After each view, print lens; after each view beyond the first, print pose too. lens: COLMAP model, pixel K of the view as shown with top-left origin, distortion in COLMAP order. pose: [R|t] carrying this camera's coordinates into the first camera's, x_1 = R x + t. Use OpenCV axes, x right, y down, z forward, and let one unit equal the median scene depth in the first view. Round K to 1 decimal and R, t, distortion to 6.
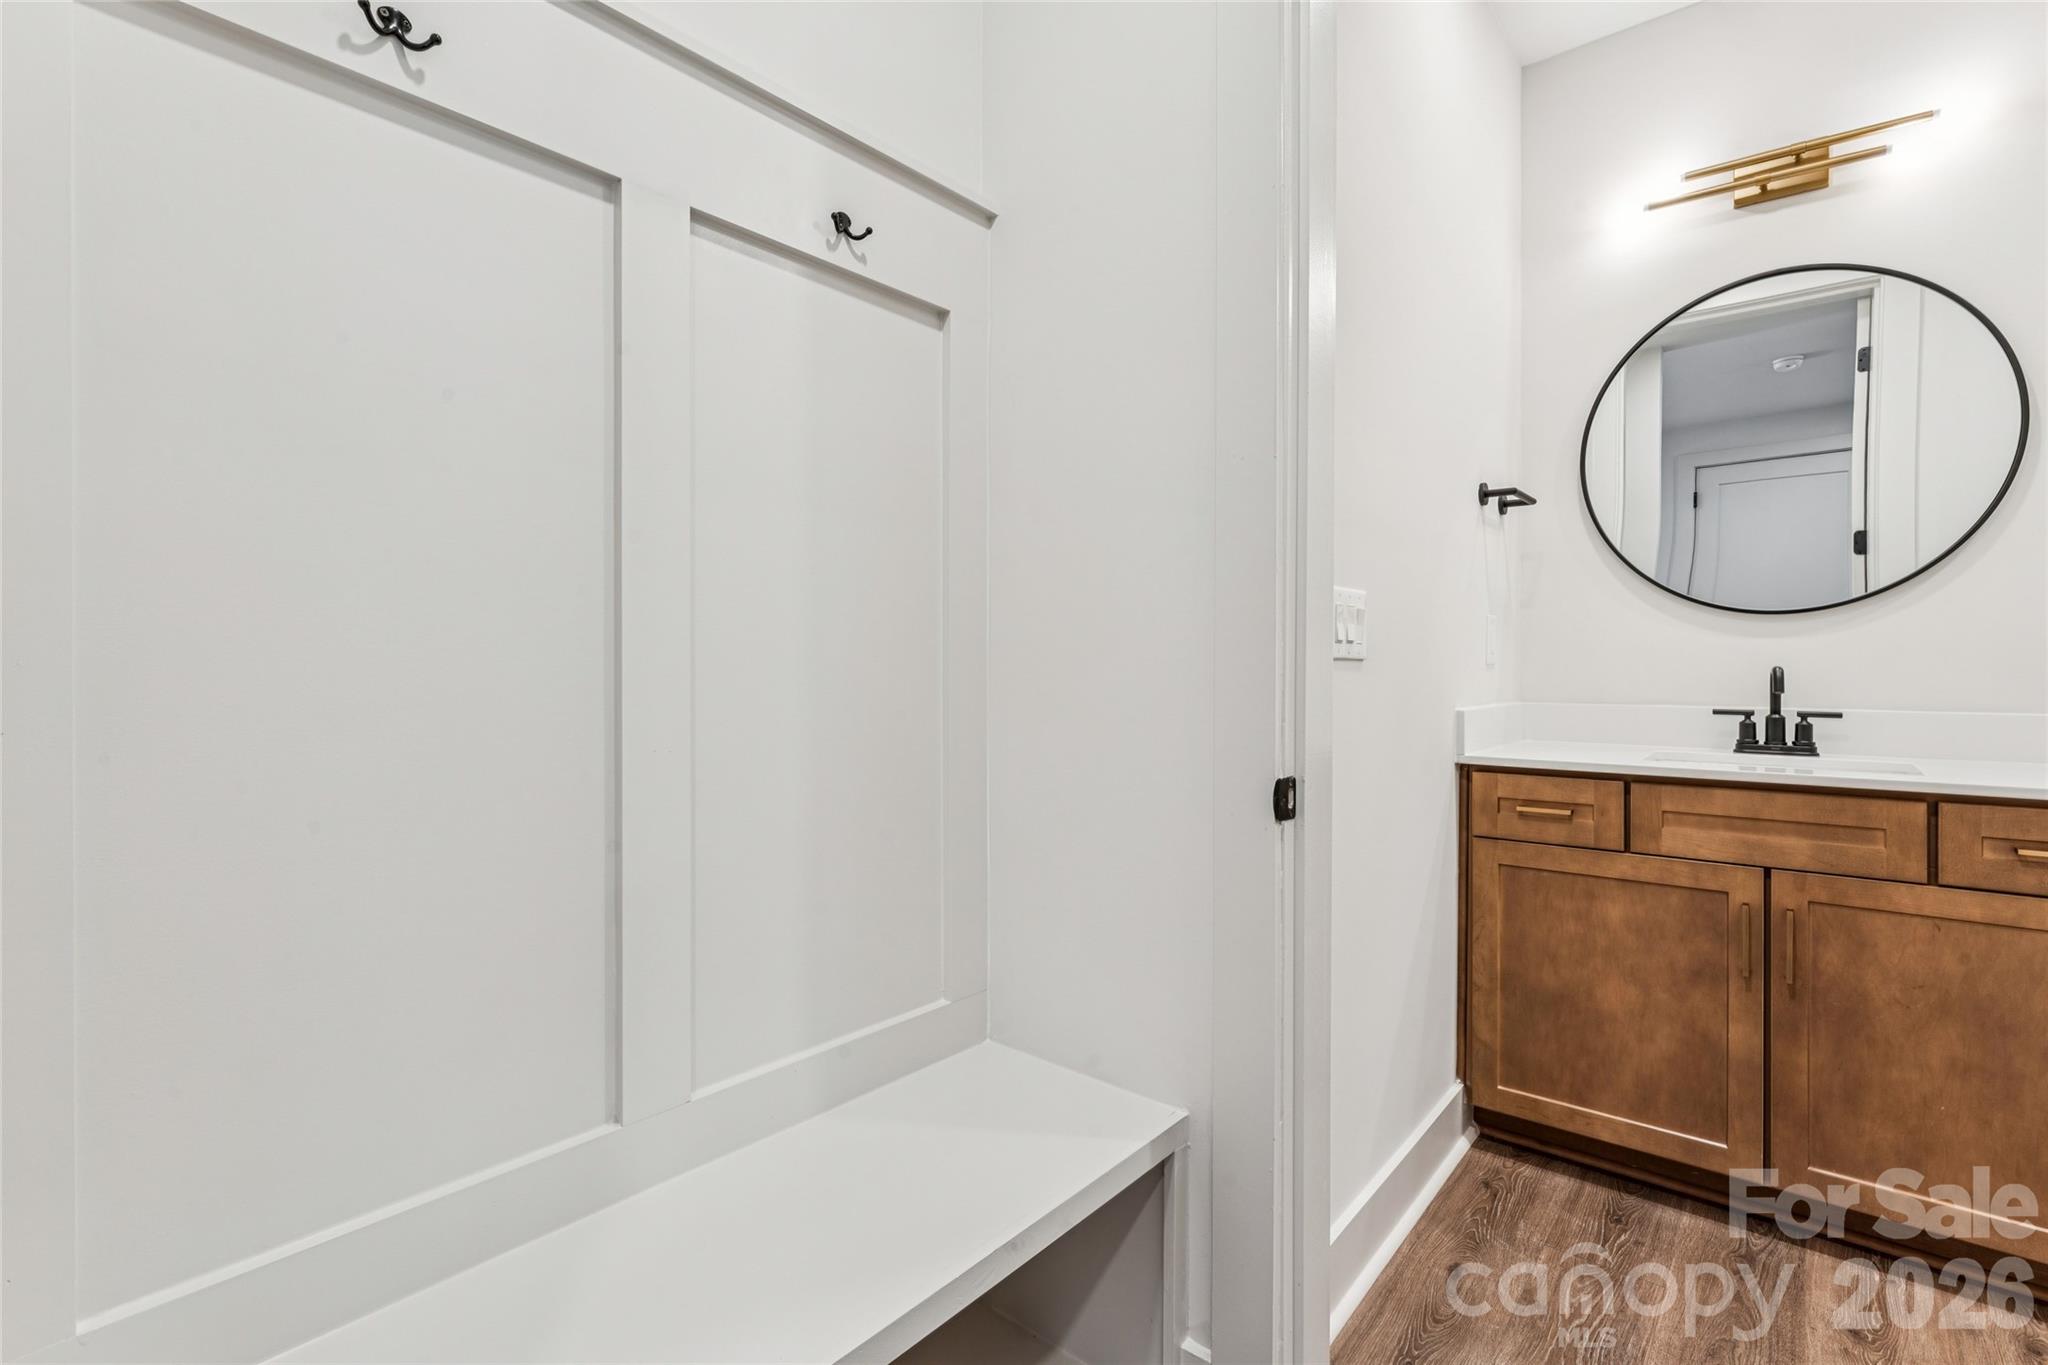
lens RADIAL K [[943.2, 0, 1017.3], [0, 943.2, 693.3], [0, 0, 1]] dist [0.001420, -0.001525]
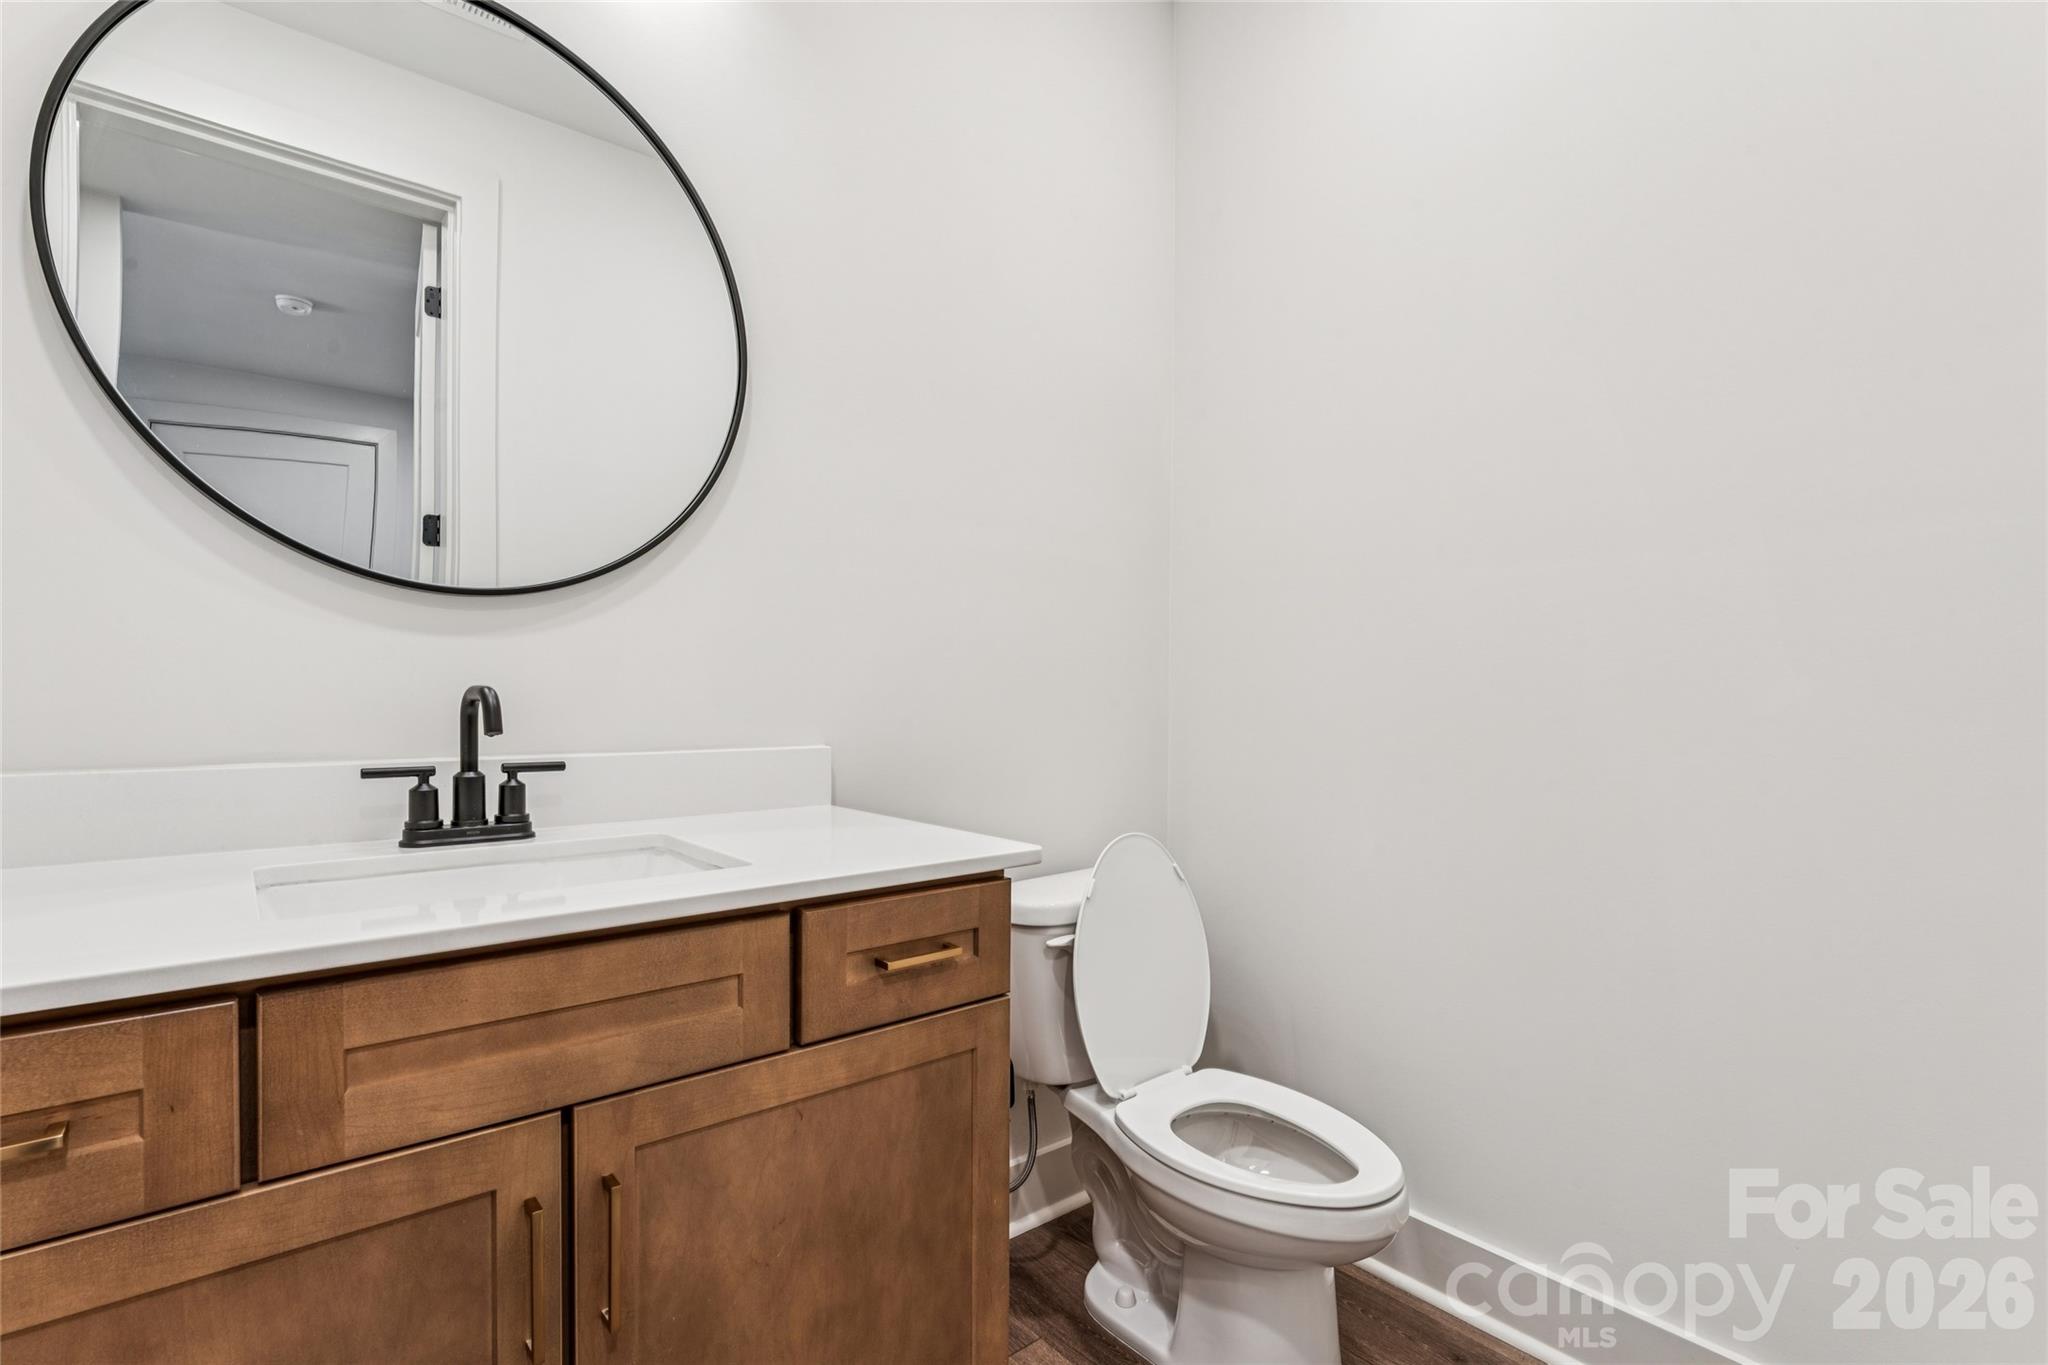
lens RADIAL K [[943.2, 0, 1020.0], [0, 943.2, 700.1], [0, 0, 1]] dist [0.001420, -0.001525]
pose [[0.175854, -0.003178, 0.984411, 0.330308], [0.015225, 0.999884, 0.000508, -0.016659], [-0.984299, 0.014899, 0.175882, 0.622114]]
